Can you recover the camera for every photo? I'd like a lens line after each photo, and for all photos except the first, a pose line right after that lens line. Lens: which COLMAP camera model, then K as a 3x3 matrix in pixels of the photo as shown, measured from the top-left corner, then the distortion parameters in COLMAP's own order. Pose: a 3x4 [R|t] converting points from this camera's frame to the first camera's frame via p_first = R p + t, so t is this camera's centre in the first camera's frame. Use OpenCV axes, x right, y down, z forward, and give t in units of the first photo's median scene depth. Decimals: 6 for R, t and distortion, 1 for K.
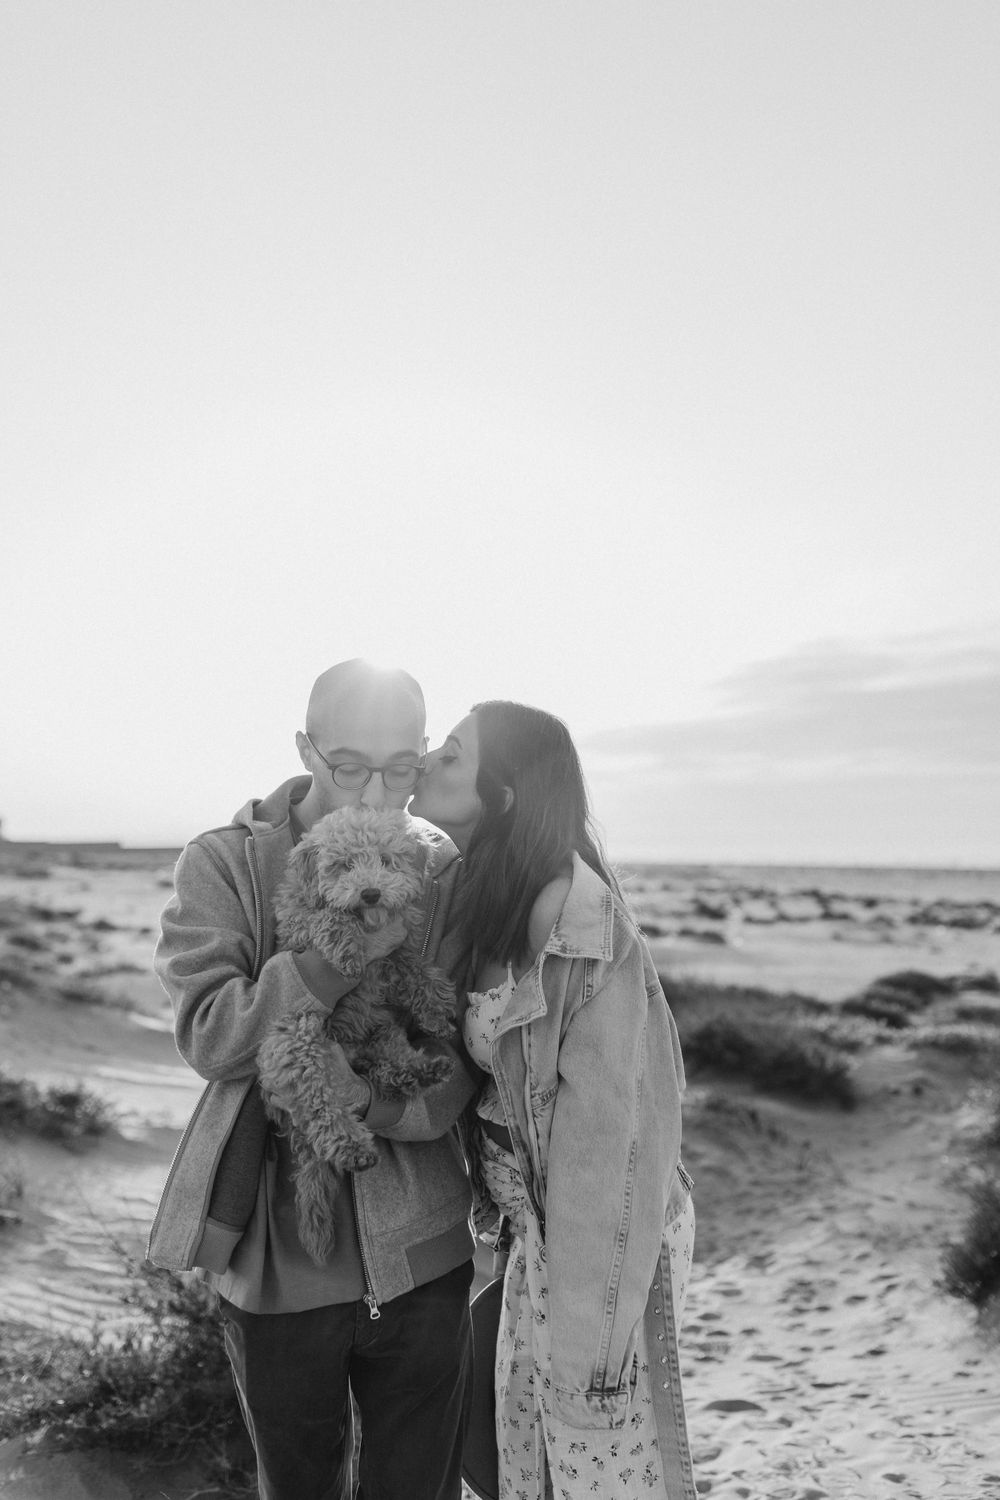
lens RADIAL K [[1451.9, 0, 500.0], [0, 1451.9, 750.0], [0, 0, 1]] dist [0.004063, -0.003503]
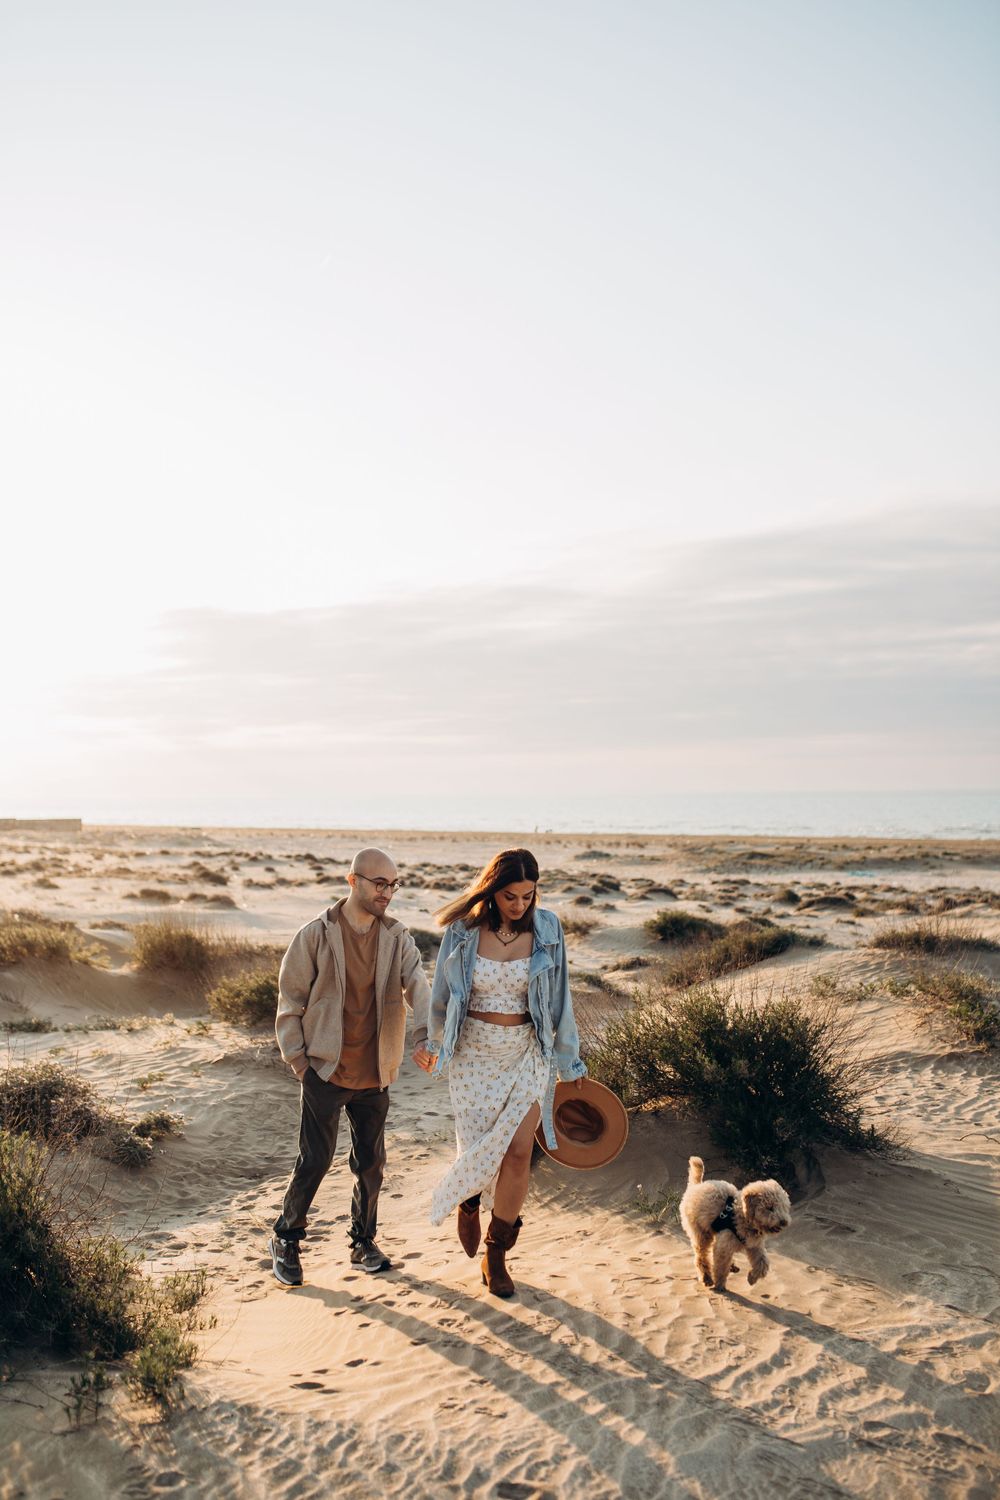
lens RADIAL K [[1430.9, 0, 500.0], [0, 1430.9, 750.0], [0, 0, 1]] dist [-0.064106, 0.099006]
pose [[0.938614, 0.018976, 0.344446, -0.096314], [-0.027116, 0.999455, 0.018830, -0.022082], [-0.343901, -0.027014, 0.938617, -0.137451]]
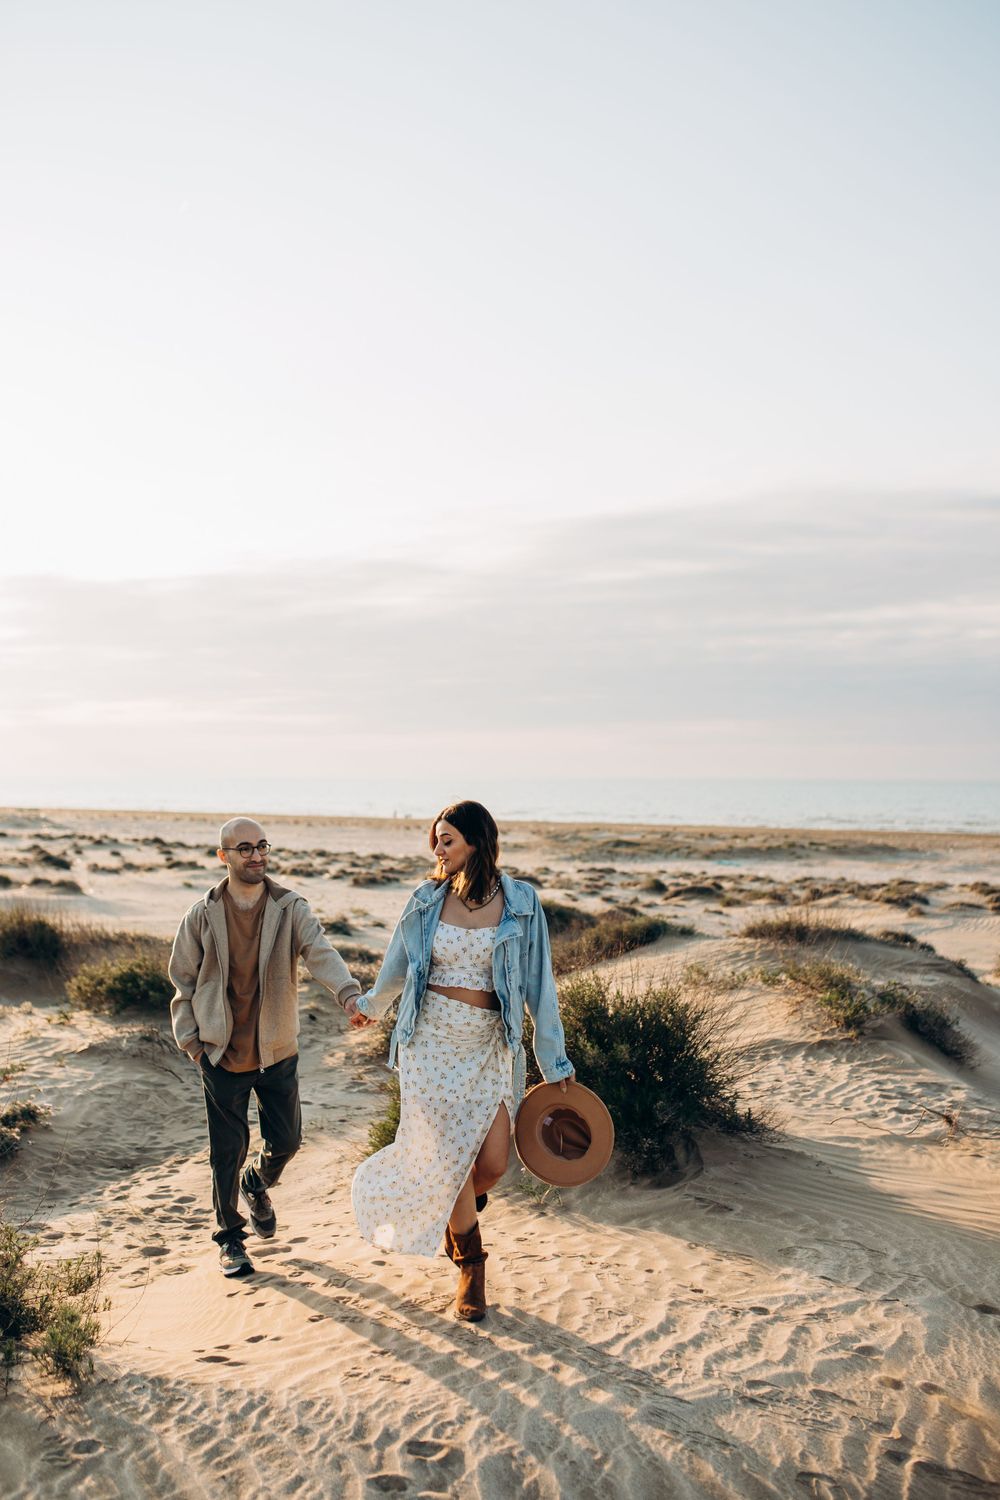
lens RADIAL K [[1489.0, 0, 500.0], [0, 1489.0, 750.0], [0, 0, 1]] dist [-0.063862, 0.108518]
pose [[0.901045, 0.028391, 0.432795, -0.125742], [-0.044677, 0.998623, 0.027504, -0.024947], [-0.431418, -0.044118, 0.901073, -0.163786]]
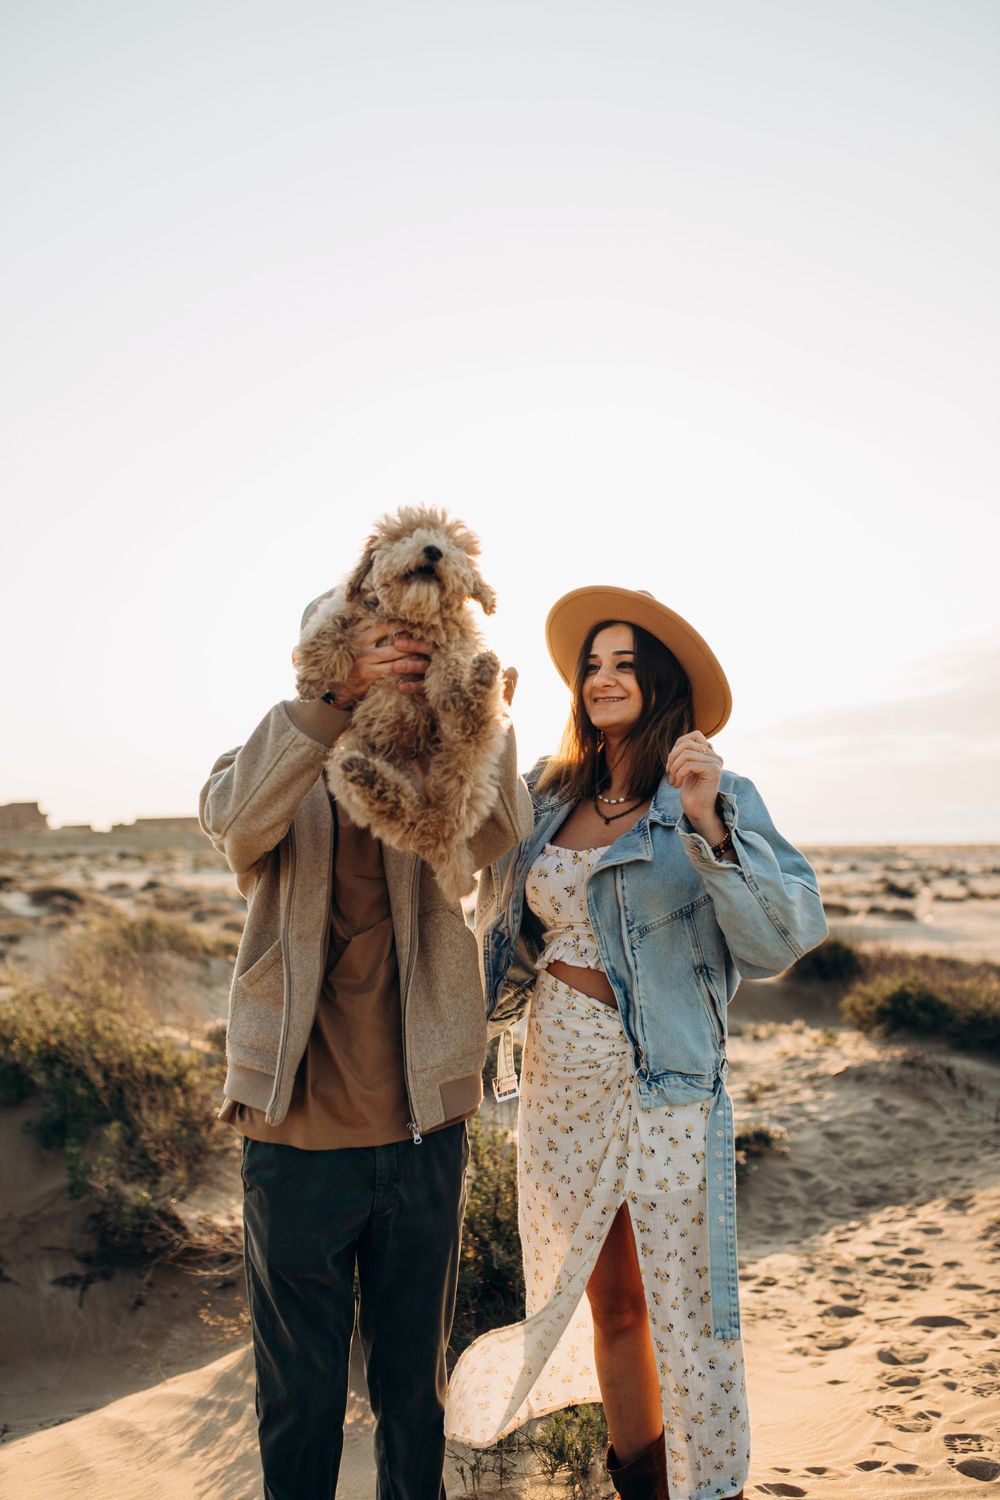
lens RADIAL K [[1430.9, 0, 500.0], [0, 1430.9, 750.0], [0, 0, 1]] dist [-0.064106, 0.099006]
pose [[0.991578, -0.030102, -0.125967, -0.007195], [0.030900, 0.999513, 0.004385, 0.012997], [0.125774, -0.008241, 0.992025, -0.032545]]
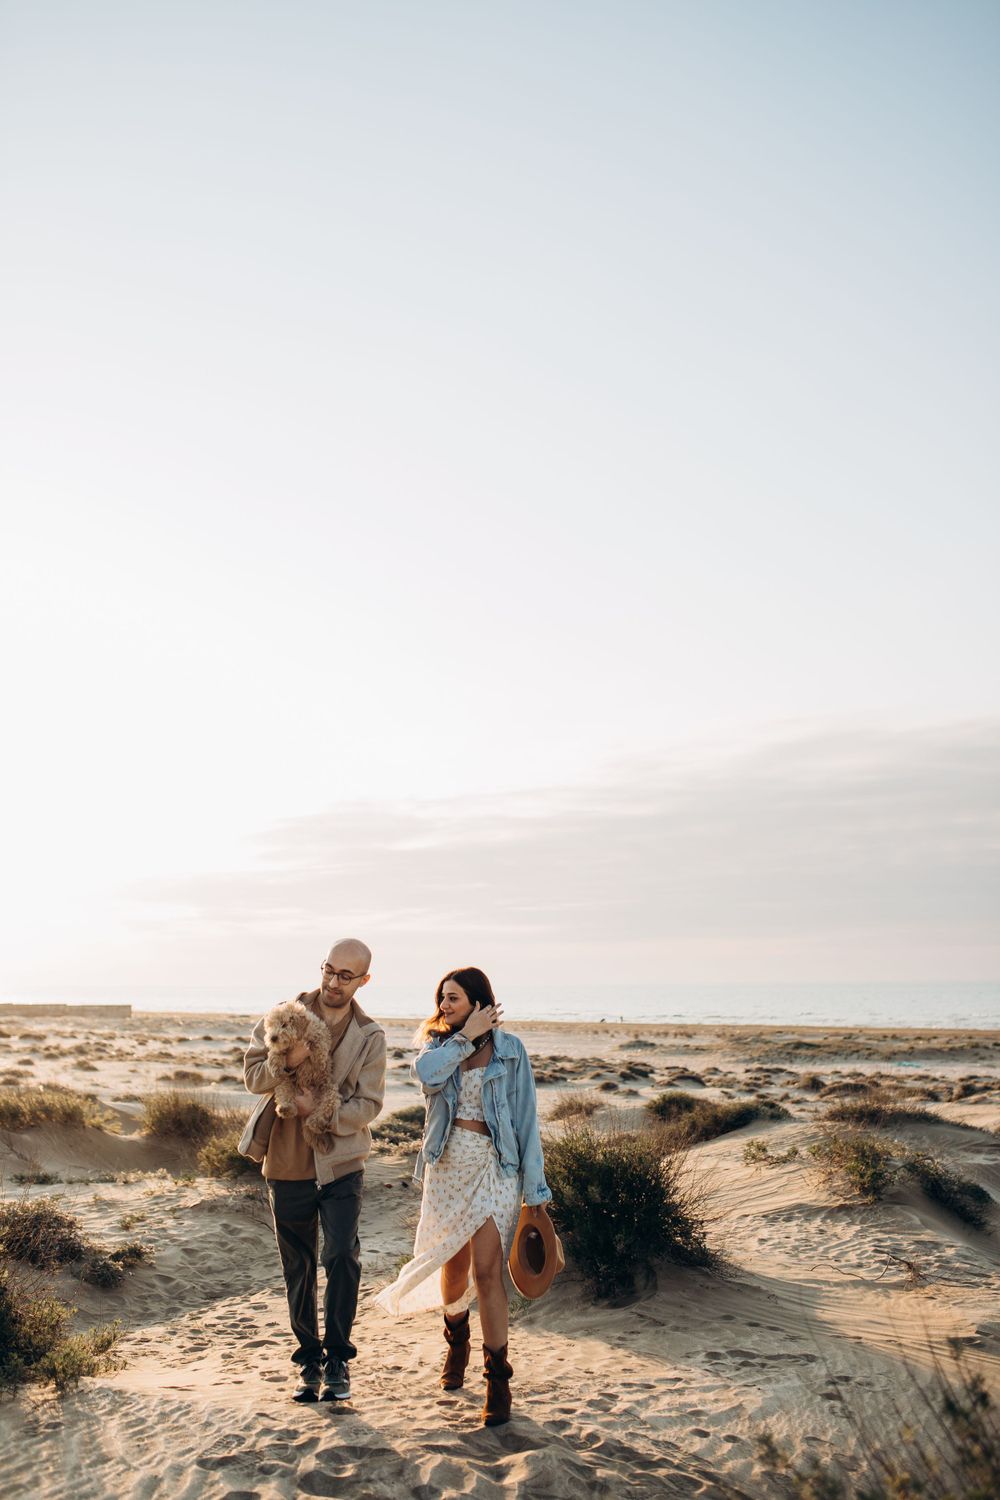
lens RADIAL K [[1434.9, 0, 500.0], [0, 1434.9, 750.0], [0, 0, 1]] dist [-0.064634, 0.103370]
pose [[0.951187, 0.061892, 0.302346, -0.060994], [-0.029464, 0.993421, -0.110663, -0.022927], [-0.307206, 0.096353, 0.946753, -0.375315]]
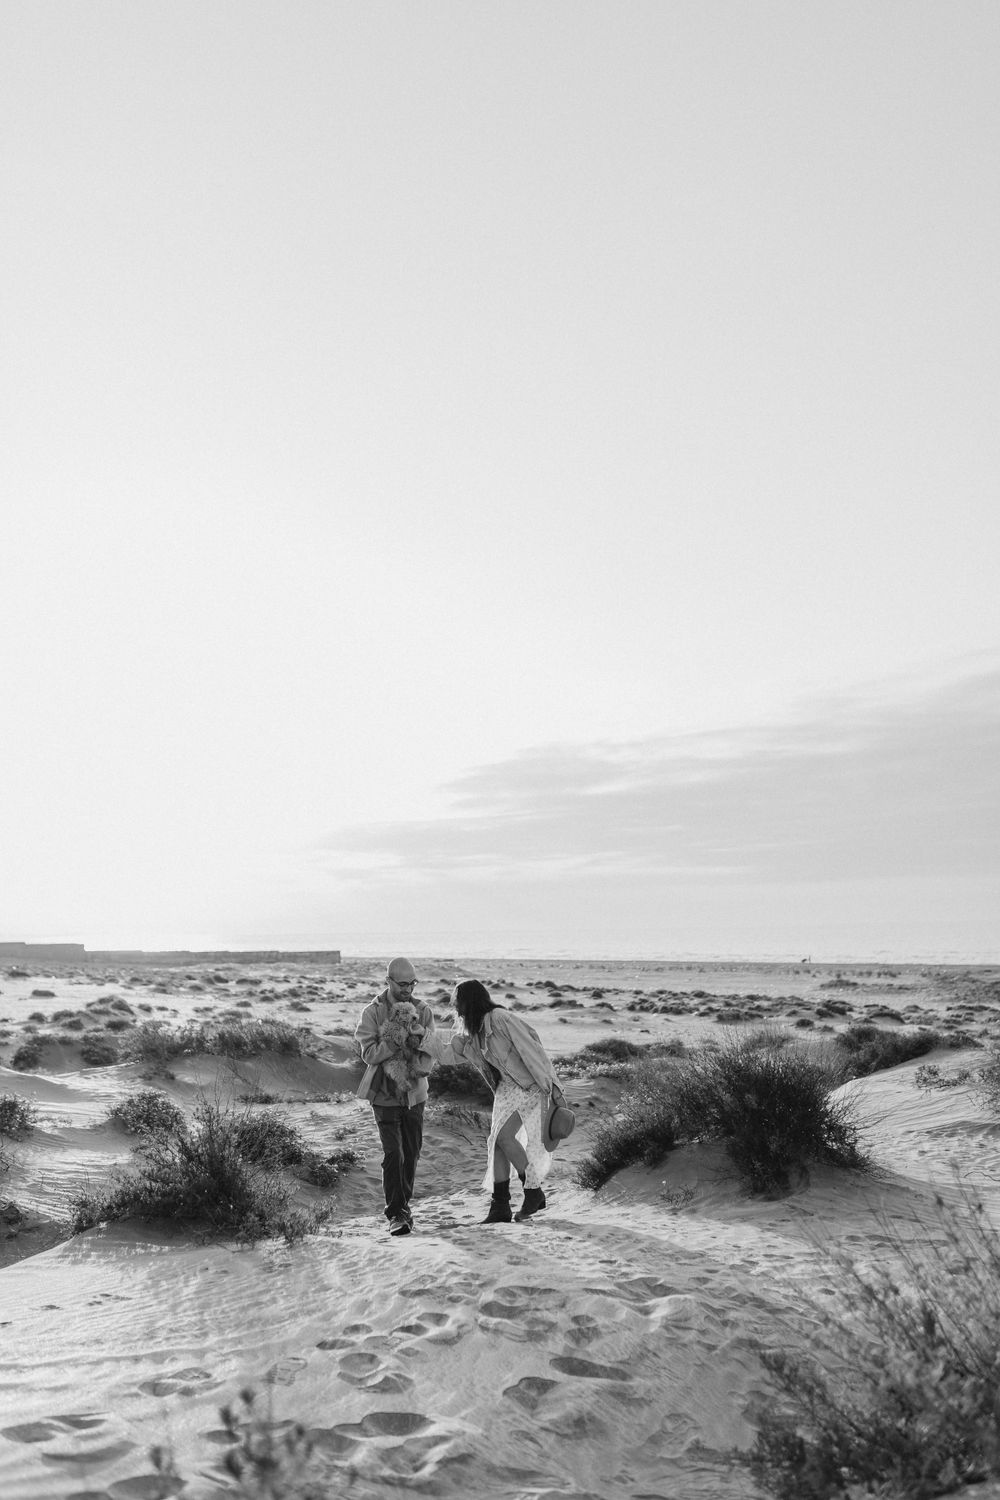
lens RADIAL K [[1428.4, 0, 500.0], [0, 1428.4, 750.0], [0, 0, 1]] dist [0.006114, 0.007588]
pose [[0.984755, 0.021430, 0.172624, -0.065566], [-0.009495, 0.997525, -0.069672, -0.018770], [-0.173690, 0.066970, 0.982521, -0.494738]]
